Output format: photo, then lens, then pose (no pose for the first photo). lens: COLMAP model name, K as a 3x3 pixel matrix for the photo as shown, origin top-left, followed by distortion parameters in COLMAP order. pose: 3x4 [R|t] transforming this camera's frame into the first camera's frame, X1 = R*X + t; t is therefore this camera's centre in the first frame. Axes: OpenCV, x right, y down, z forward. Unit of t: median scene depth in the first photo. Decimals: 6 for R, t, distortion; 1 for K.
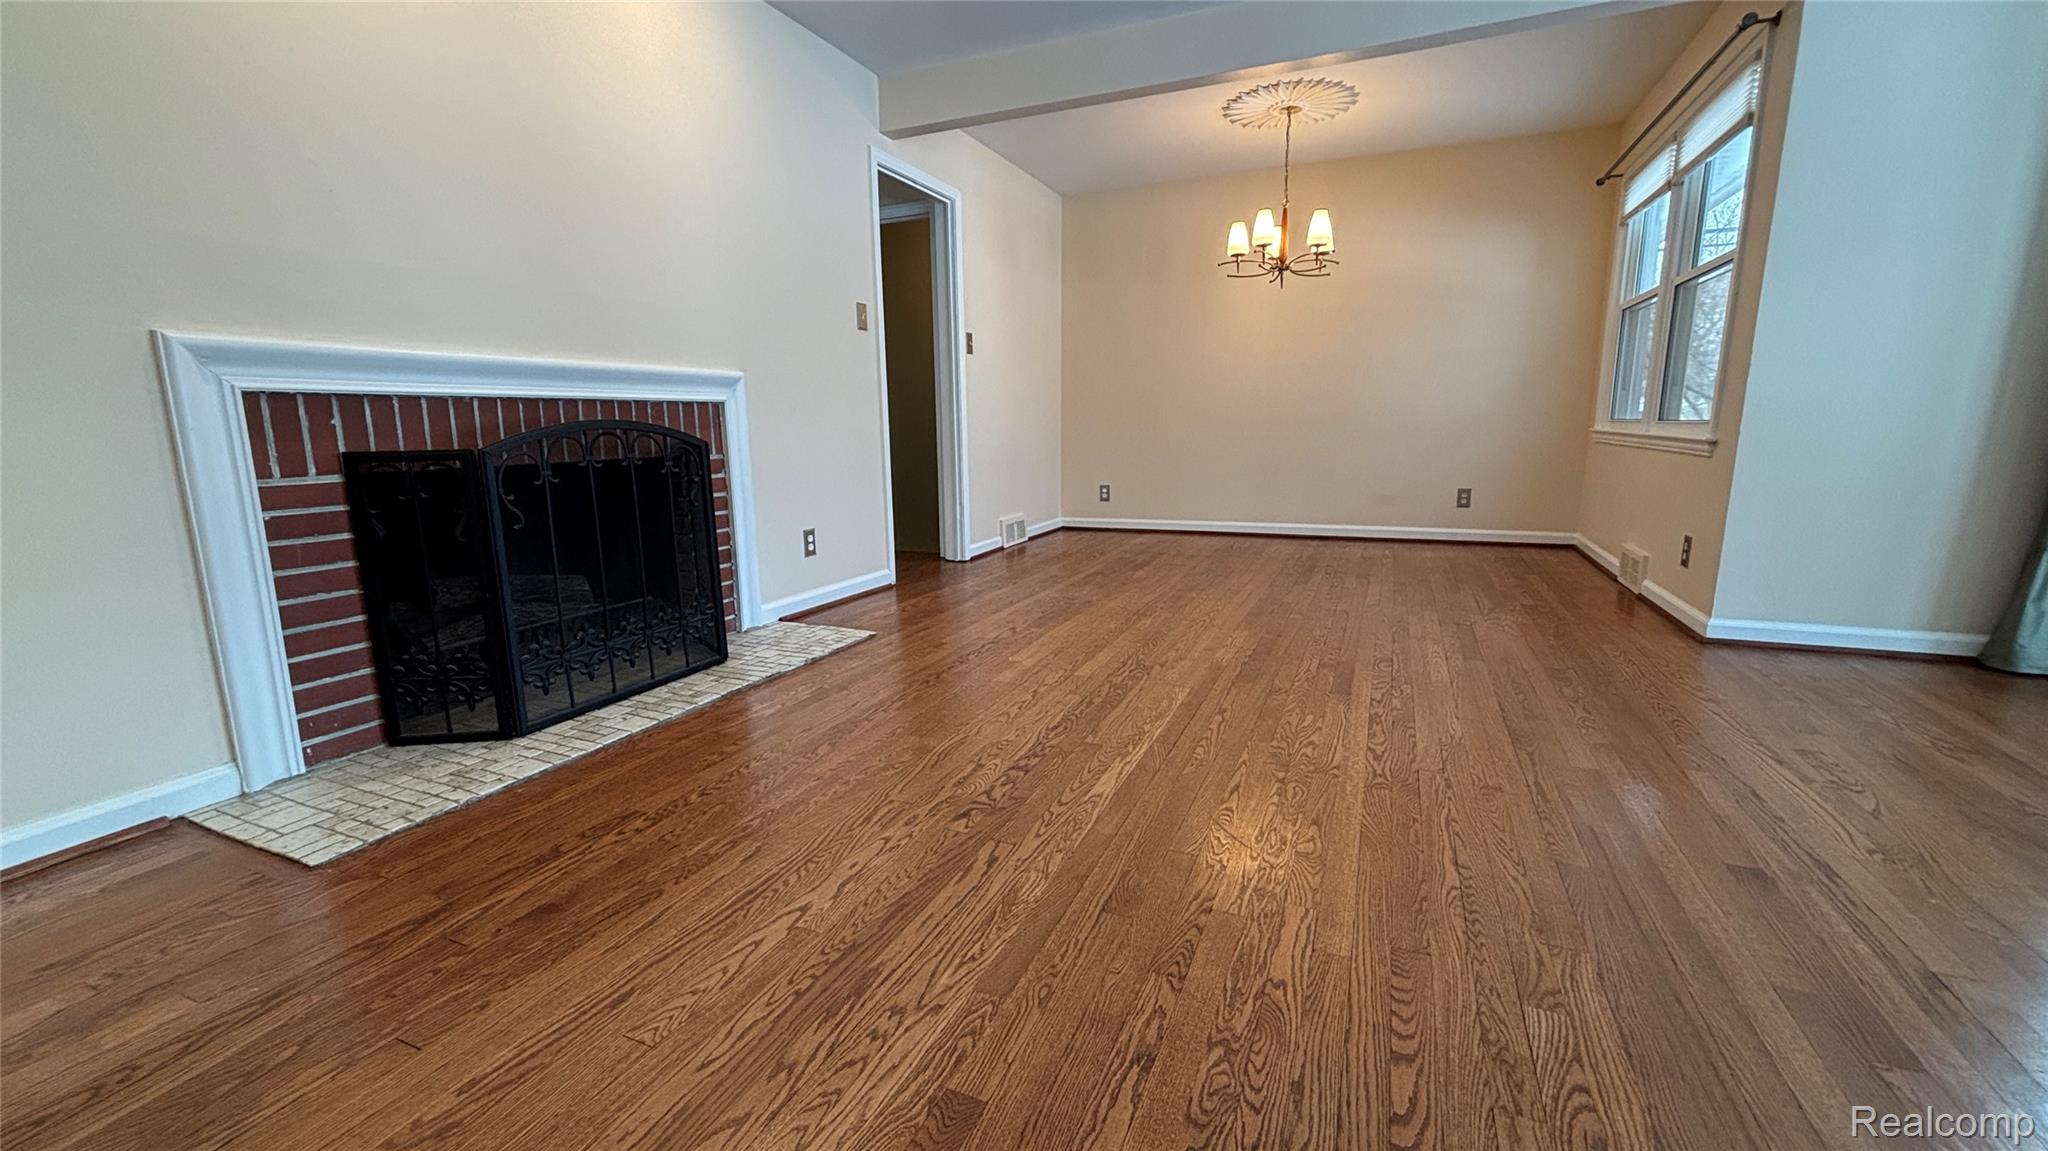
lens RADIAL K [[820.7, 0, 1028.3], [0, 820.7, 578.4], [0, 0, 1]] dist [-0.006949, 0.002318]
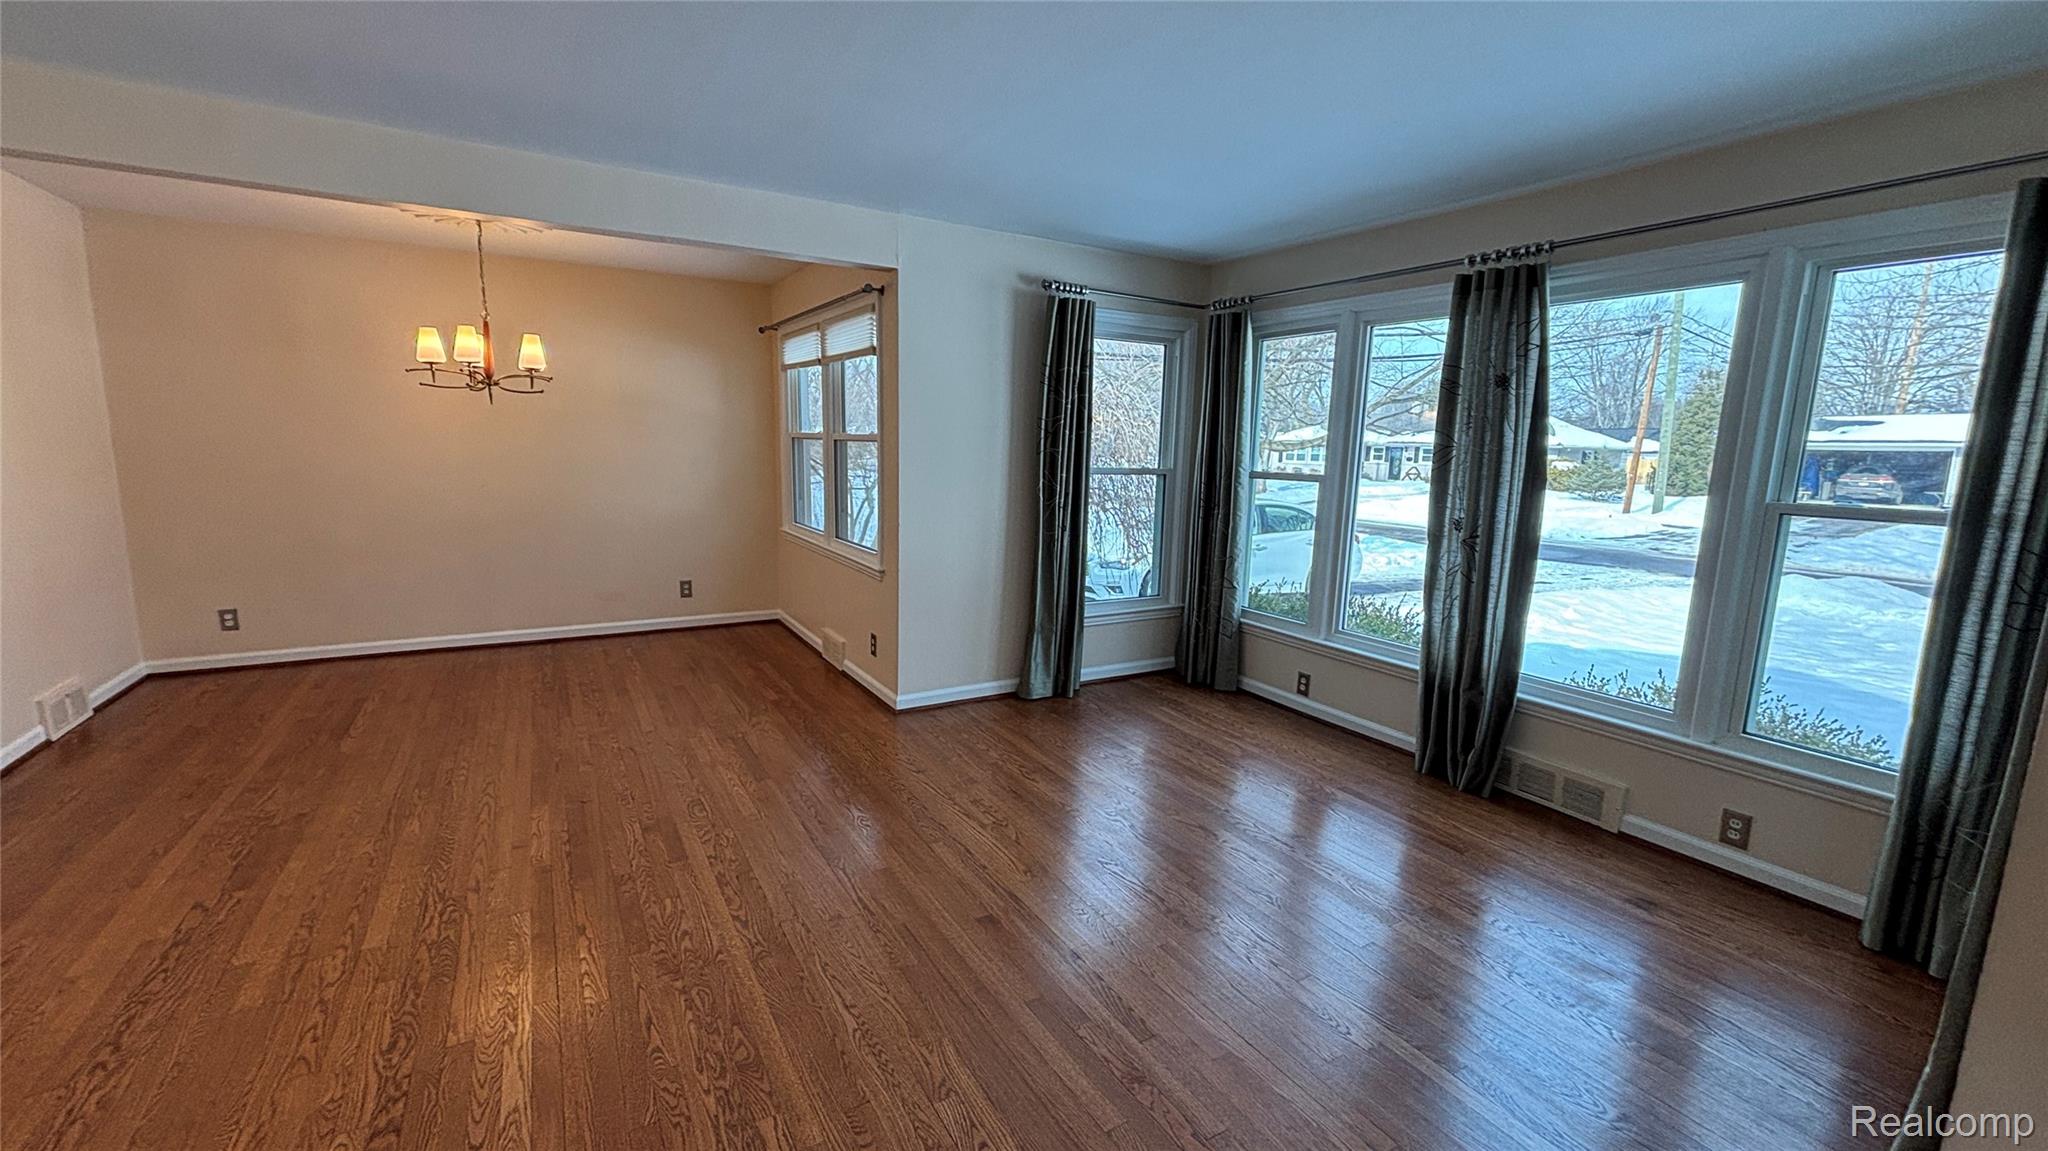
lens RADIAL K [[820.7, 0, 1024.2], [0, 820.7, 570.8], [0, 0, 1]] dist [-0.006949, 0.002318]
pose [[0.588770, -0.097951, 0.802344, -0.156683], [0.123203, 0.991907, 0.030685, -0.183235], [-0.798856, 0.080784, 0.596073, -0.043058]]
